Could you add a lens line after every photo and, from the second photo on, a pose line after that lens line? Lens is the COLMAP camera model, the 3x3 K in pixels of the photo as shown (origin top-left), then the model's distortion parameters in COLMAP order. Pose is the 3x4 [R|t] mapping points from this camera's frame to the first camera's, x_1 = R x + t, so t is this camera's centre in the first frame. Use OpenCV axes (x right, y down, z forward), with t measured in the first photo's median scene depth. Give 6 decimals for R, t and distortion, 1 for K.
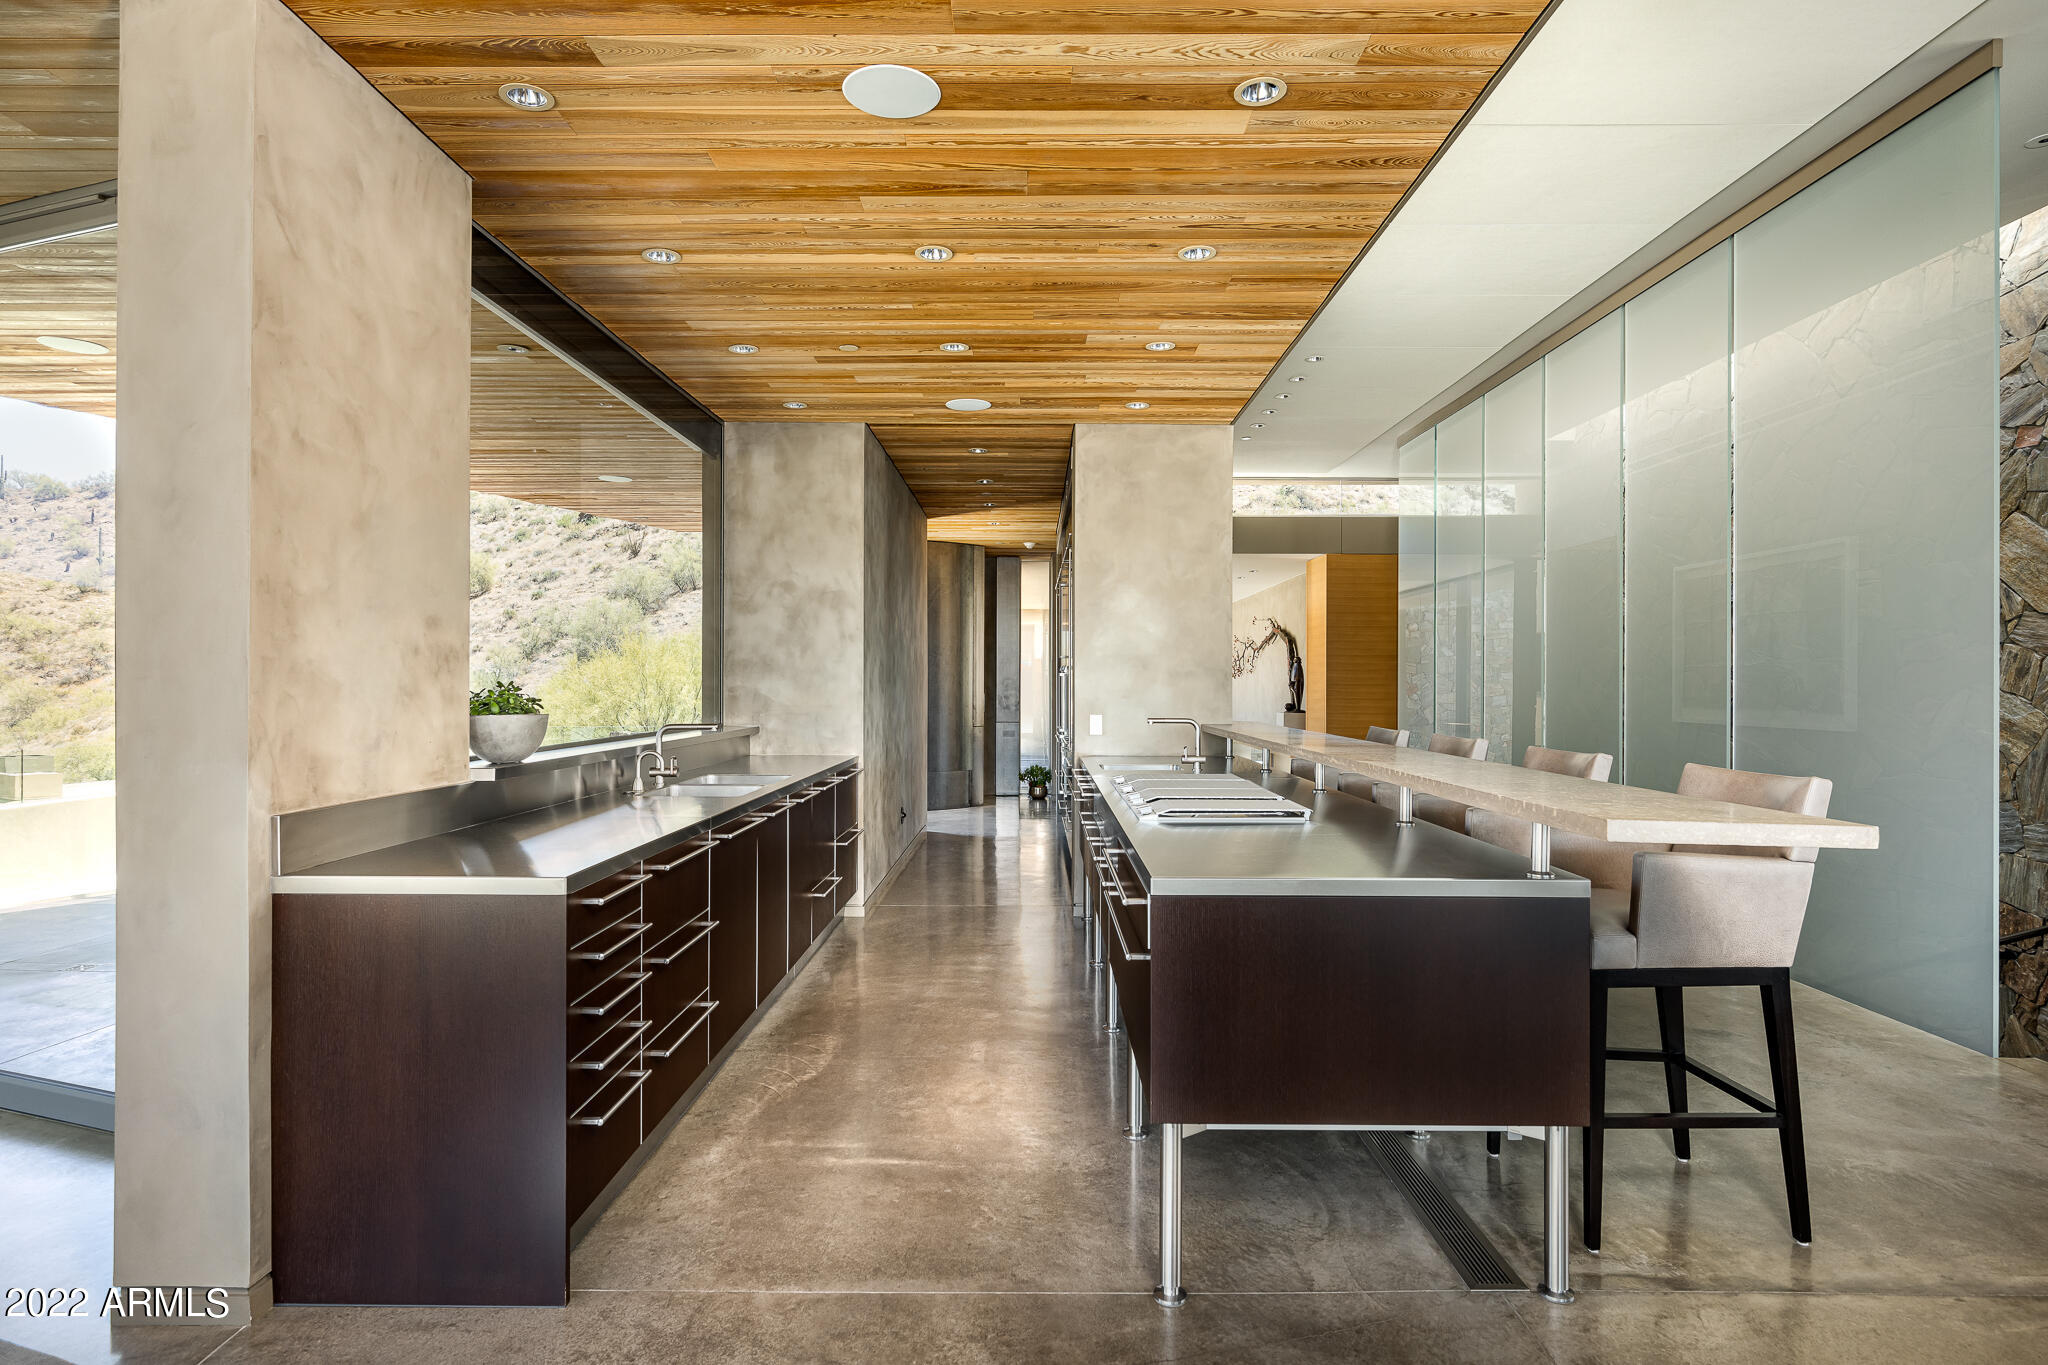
lens RADIAL K [[1099.1, 0, 1023.1], [0, 1099.1, 683.0], [0, 0, 1]] dist [-0.006427, -0.000601]
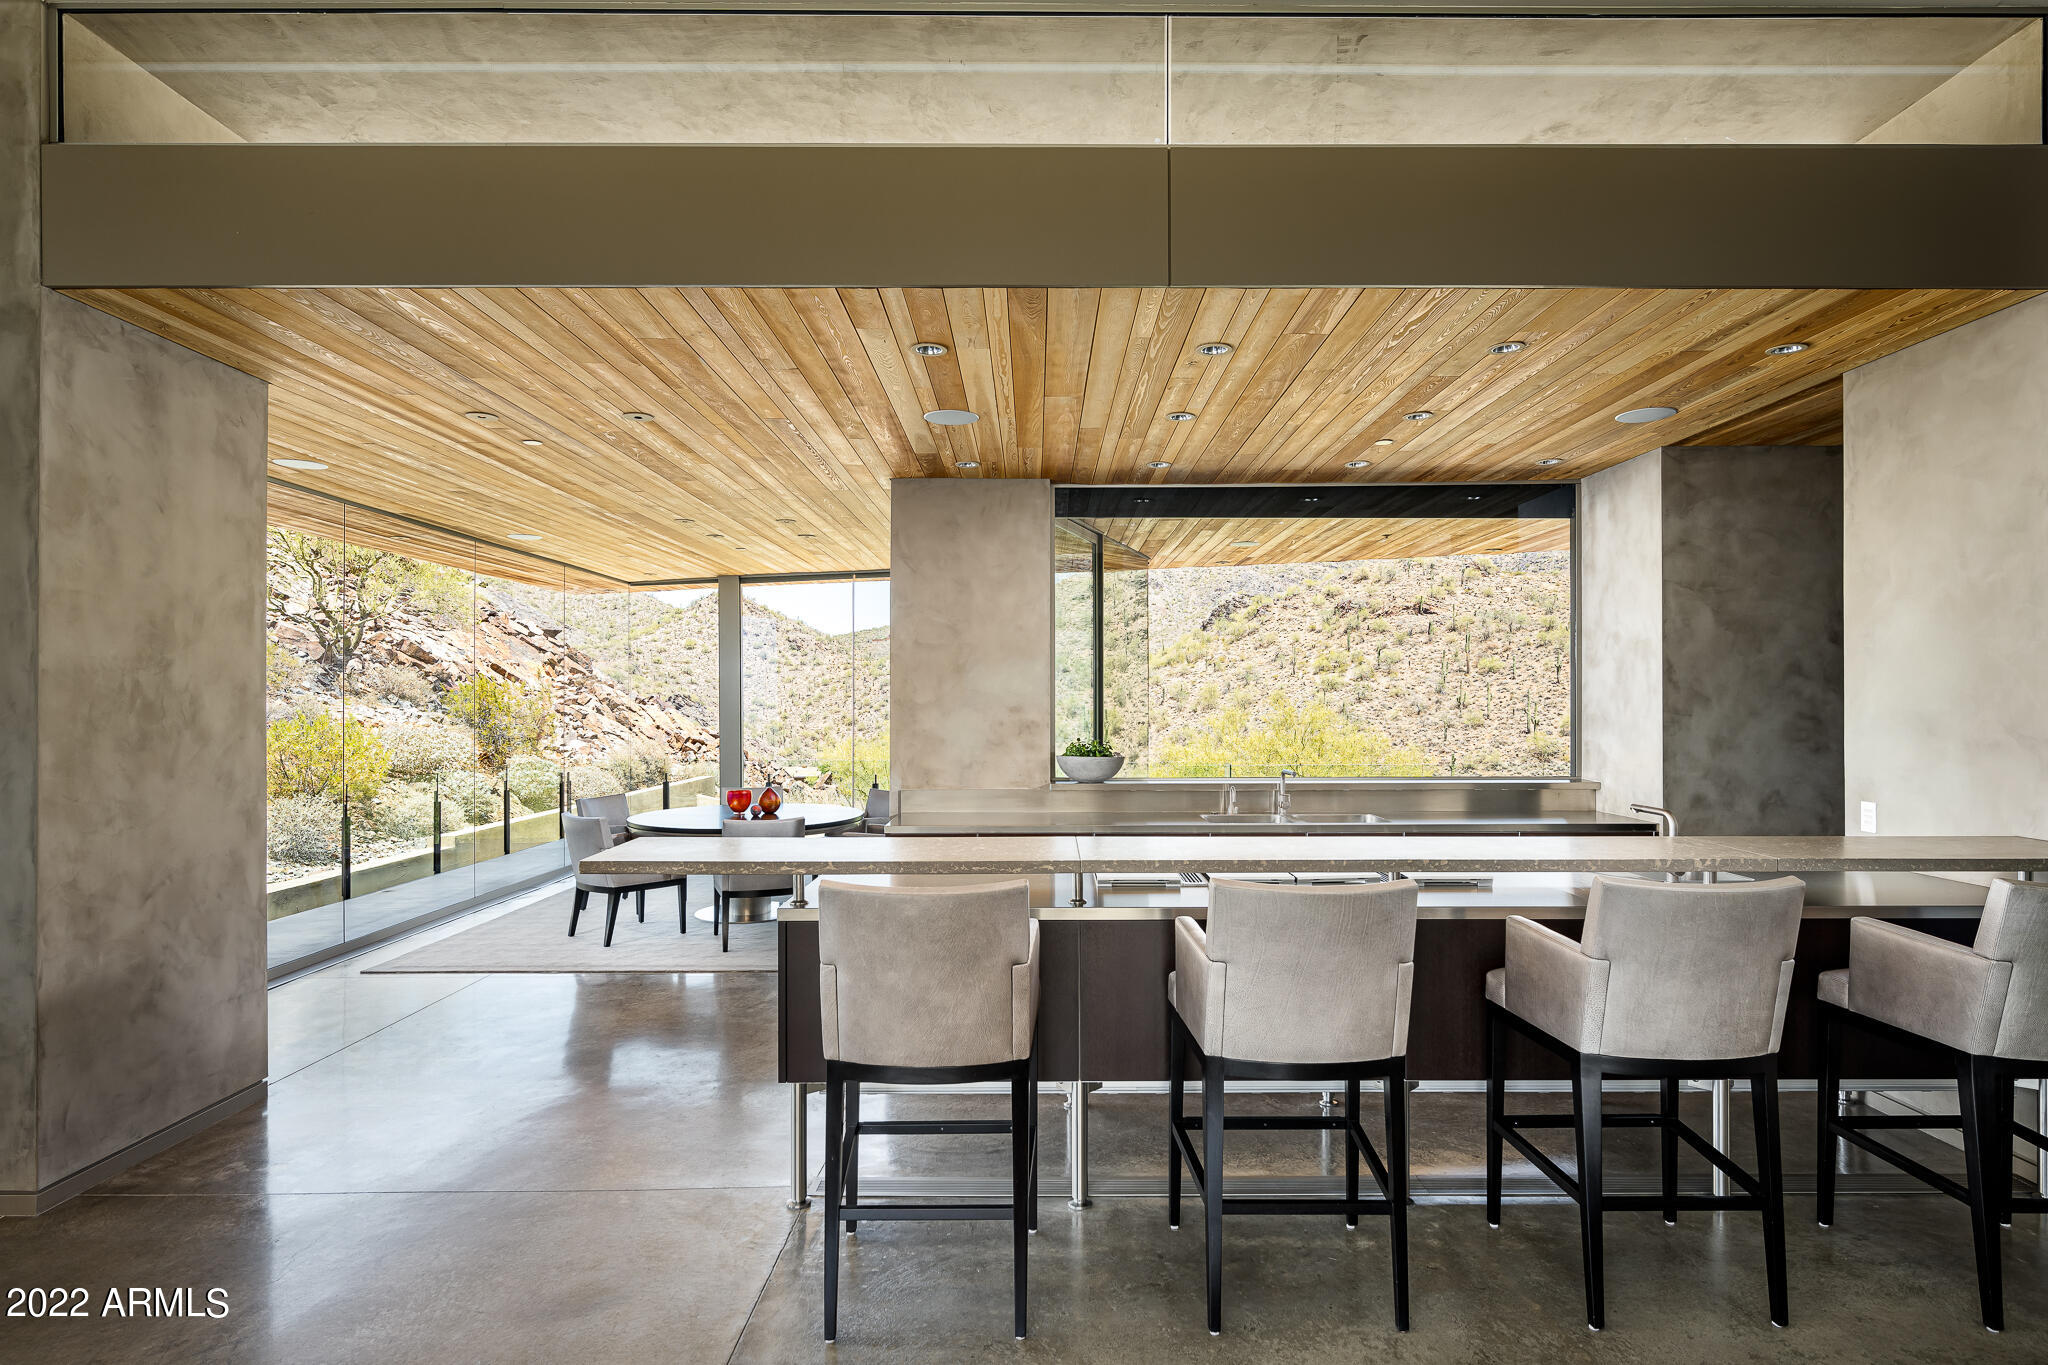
lens RADIAL K [[1089.0, 0, 1012.0], [0, 1089.0, 712.0], [0, 0, 1]] dist [-0.002268, -0.000152]
pose [[0.002628, 0.006874, -0.999973, 0.730241], [0.002528, 0.999973, 0.006880, -0.031204], [0.999993, -0.002546, 0.002611, 0.474525]]
